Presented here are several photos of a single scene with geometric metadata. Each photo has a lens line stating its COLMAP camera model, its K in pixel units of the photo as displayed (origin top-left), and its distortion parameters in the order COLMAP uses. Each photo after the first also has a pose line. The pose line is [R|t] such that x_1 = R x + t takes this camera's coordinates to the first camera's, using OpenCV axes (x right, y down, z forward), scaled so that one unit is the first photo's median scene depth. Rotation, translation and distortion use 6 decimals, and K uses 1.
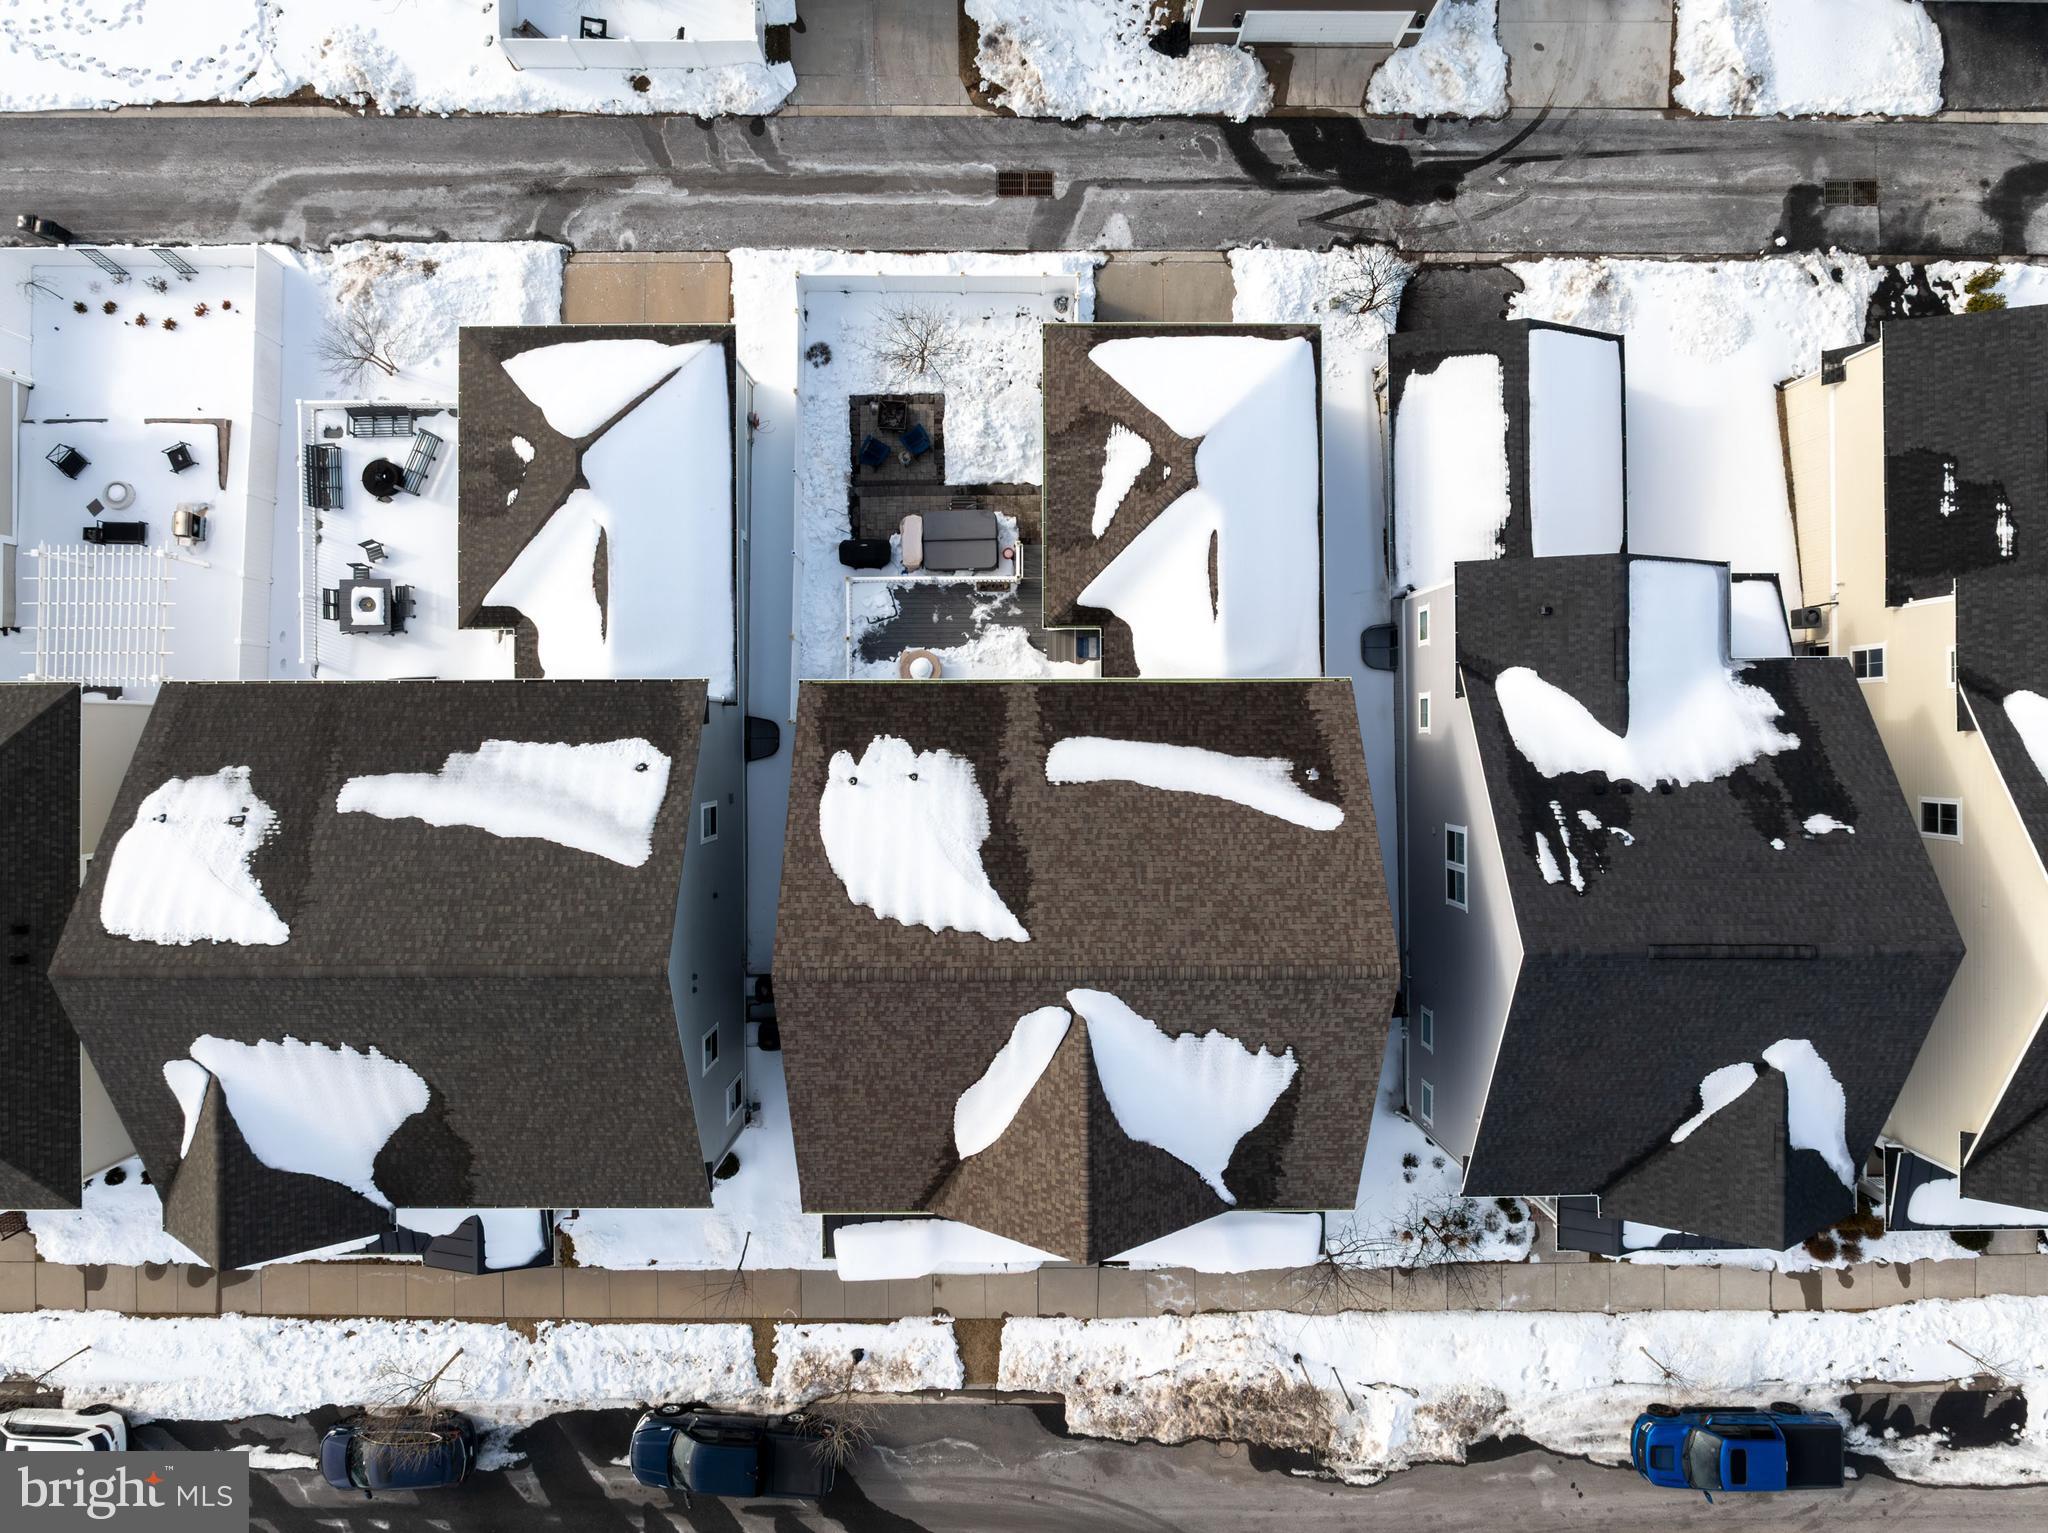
lens RADIAL K [[1445.4, 0, 1028.5], [0, 1445.4, 740.4], [0, 0, 1]] dist [-0.016528, 0.002191]
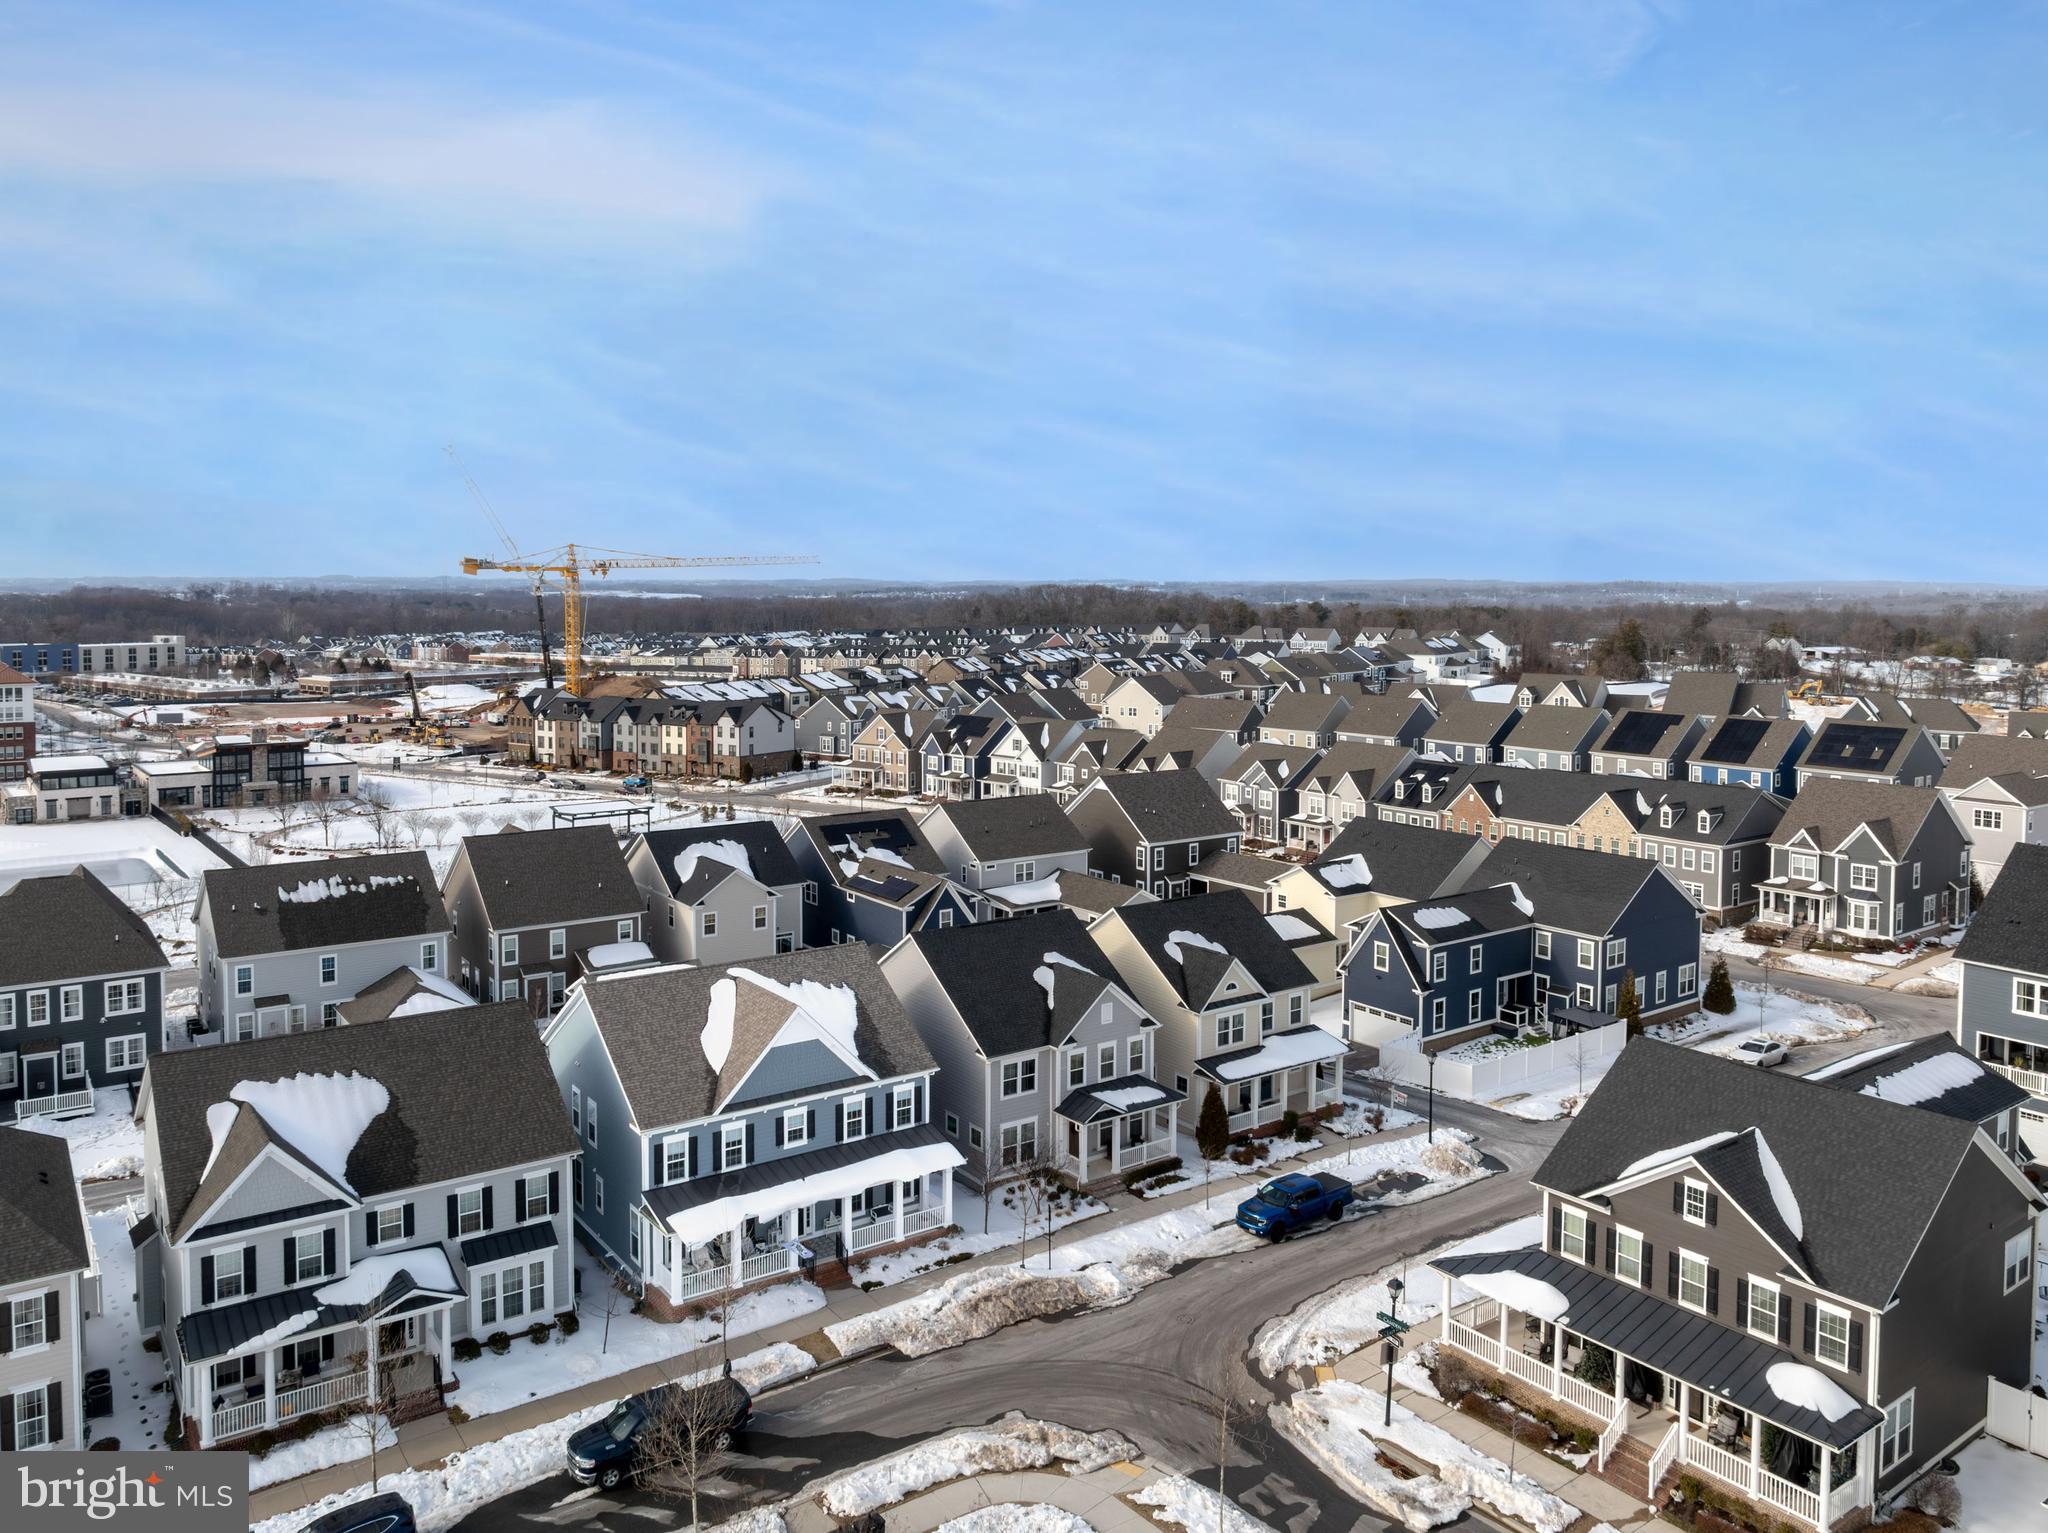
lens RADIAL K [[1477.9, 0, 1018.0], [0, 1477.9, 663.9], [0, 0, 1]] dist [-0.025943, -0.003502]
pose [[0.814691, -0.032757, 0.578969, -0.760278], [0.579893, 0.043580, -0.813526, 1.916270], [0.001417, 0.998513, 0.054500, 0.425264]]
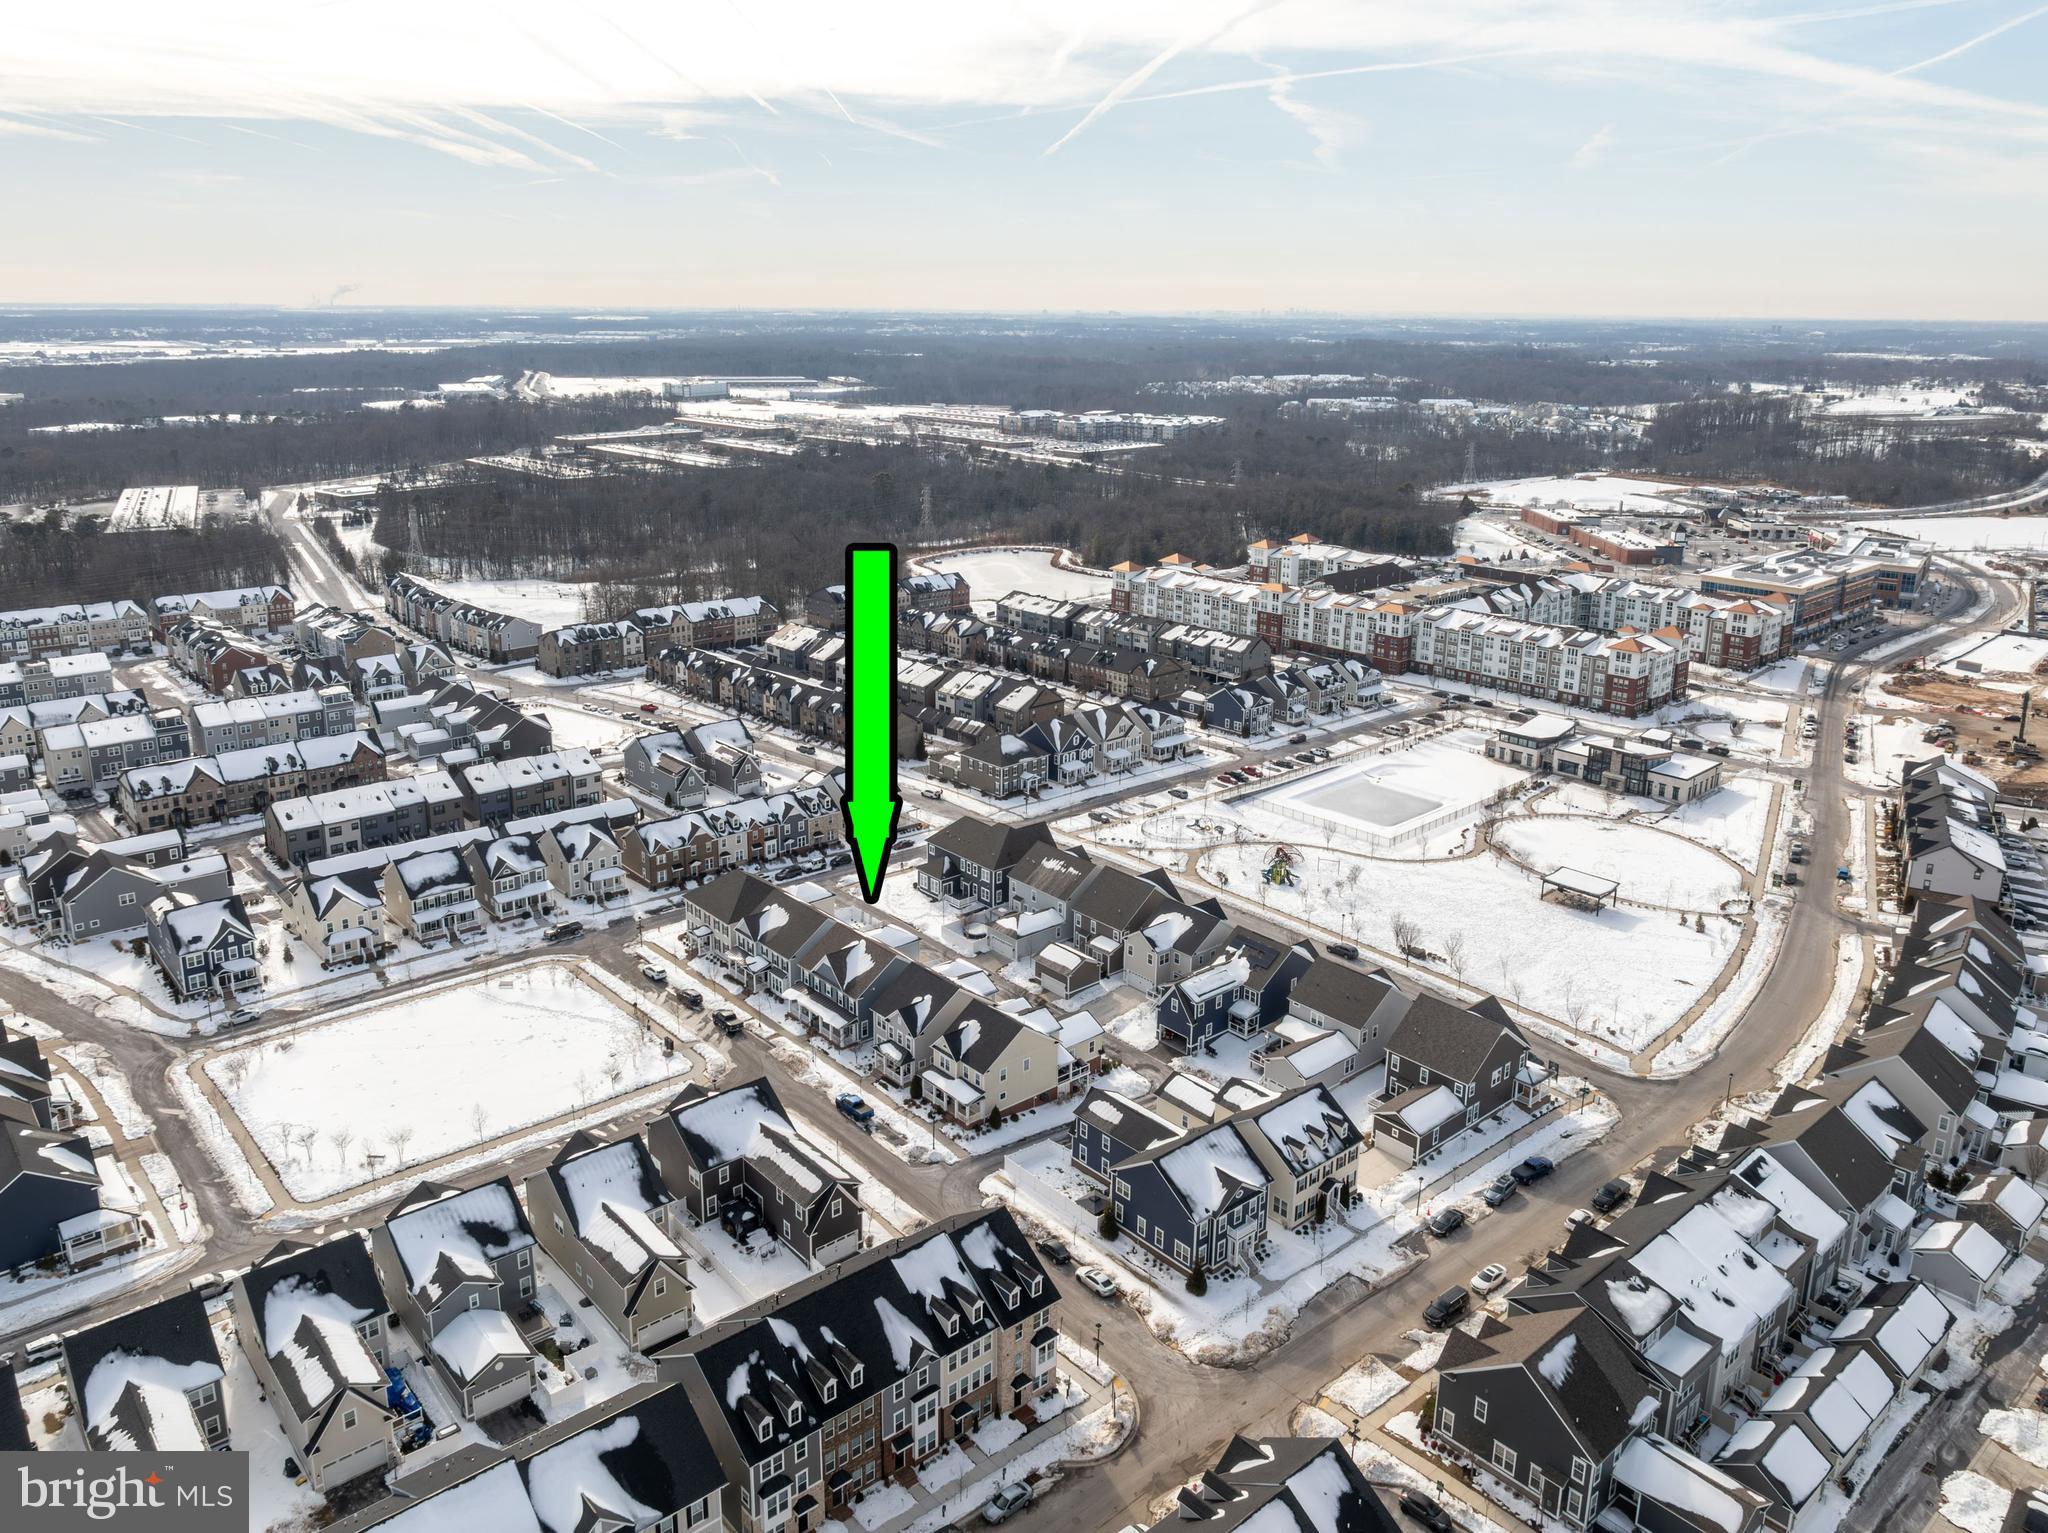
lens RADIAL K [[1445.6, 0, 1011.1], [0, 1445.6, 764.1], [0, 0, 1]] dist [-0.039968, 0.026329]
pose [[0.648673, 0.227886, -0.726148, 4.330126], [-0.761051, 0.188030, -0.620843, 3.079243], [-0.004944, 0.955360, 0.295403, -1.393824]]
